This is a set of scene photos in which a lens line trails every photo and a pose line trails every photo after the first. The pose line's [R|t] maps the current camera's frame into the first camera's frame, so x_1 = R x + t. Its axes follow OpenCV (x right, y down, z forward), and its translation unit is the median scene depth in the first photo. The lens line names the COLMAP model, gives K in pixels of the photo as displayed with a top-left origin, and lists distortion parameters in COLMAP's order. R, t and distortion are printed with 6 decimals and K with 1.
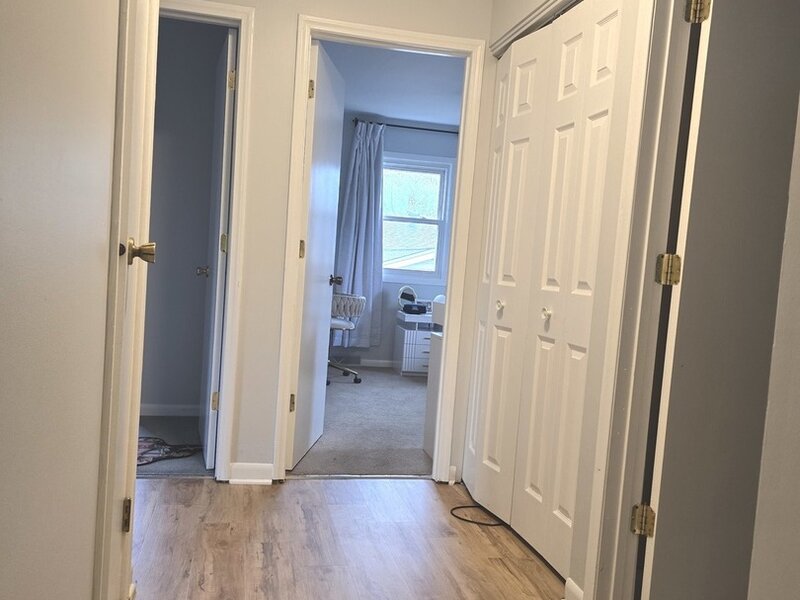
lens RADIAL K [[675.1, 0, 400.0], [0, 675.1, 300.0], [0, 0, 1]] dist [-0.006142, -0.006146]
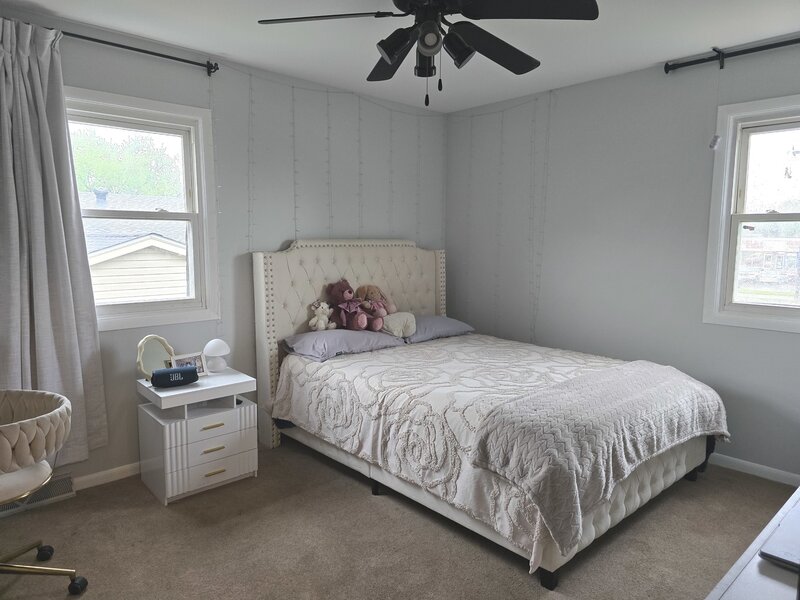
lens RADIAL K [[536.6, 0, 400.0], [0, 536.6, 300.0], [0, 0, 1]] dist [0.029890, -0.000322]
pose [[0.866633, -0.122583, 0.483653, -0.023561], [0.093620, 0.992084, 0.083693, -0.065980], [-0.490084, -0.027252, 0.871249, 0.500461]]
